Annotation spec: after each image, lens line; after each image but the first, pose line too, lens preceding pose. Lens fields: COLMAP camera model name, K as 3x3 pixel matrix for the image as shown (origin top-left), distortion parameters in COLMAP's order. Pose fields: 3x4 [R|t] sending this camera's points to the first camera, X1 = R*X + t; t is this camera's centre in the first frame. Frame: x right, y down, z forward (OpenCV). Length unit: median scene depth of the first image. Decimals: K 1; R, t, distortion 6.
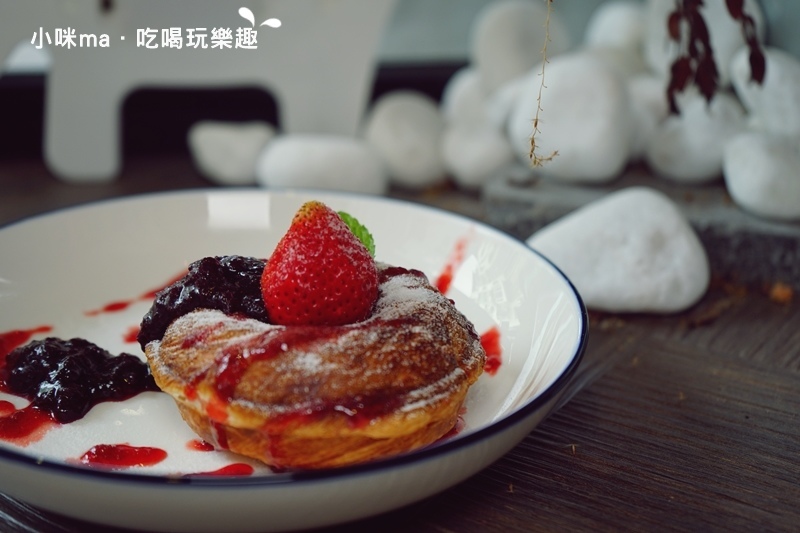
lens RADIAL K [[1204.5, 0, 400.0], [0, 1204.5, 266.5], [0, 0, 1]] dist [-0.006350, -0.072452]
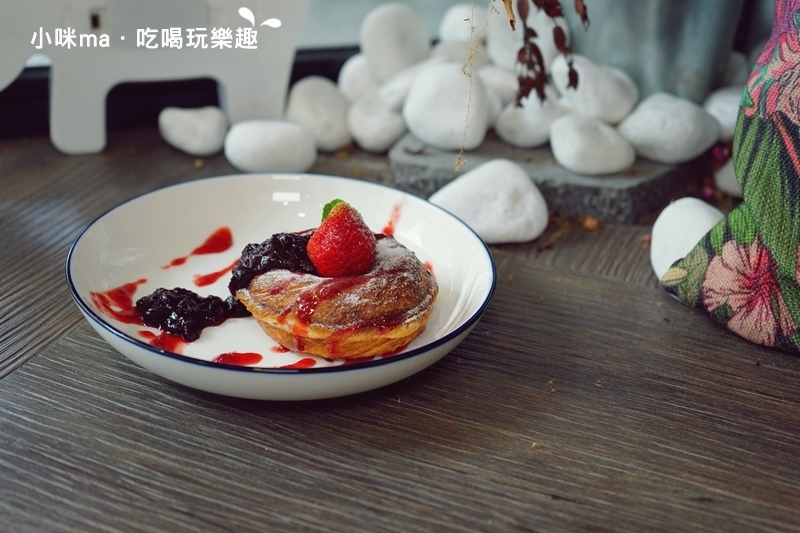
lens RADIAL K [[1204.5, 0, 400.0], [0, 1204.5, 266.5], [0, 0, 1]] dist [-0.006350, -0.072452]
pose [[0.979941, -0.062169, 0.189340, -0.308560], [0.040656, 0.992480, 0.115457, -0.153574], [-0.195094, -0.105443, 0.975100, -0.662677]]
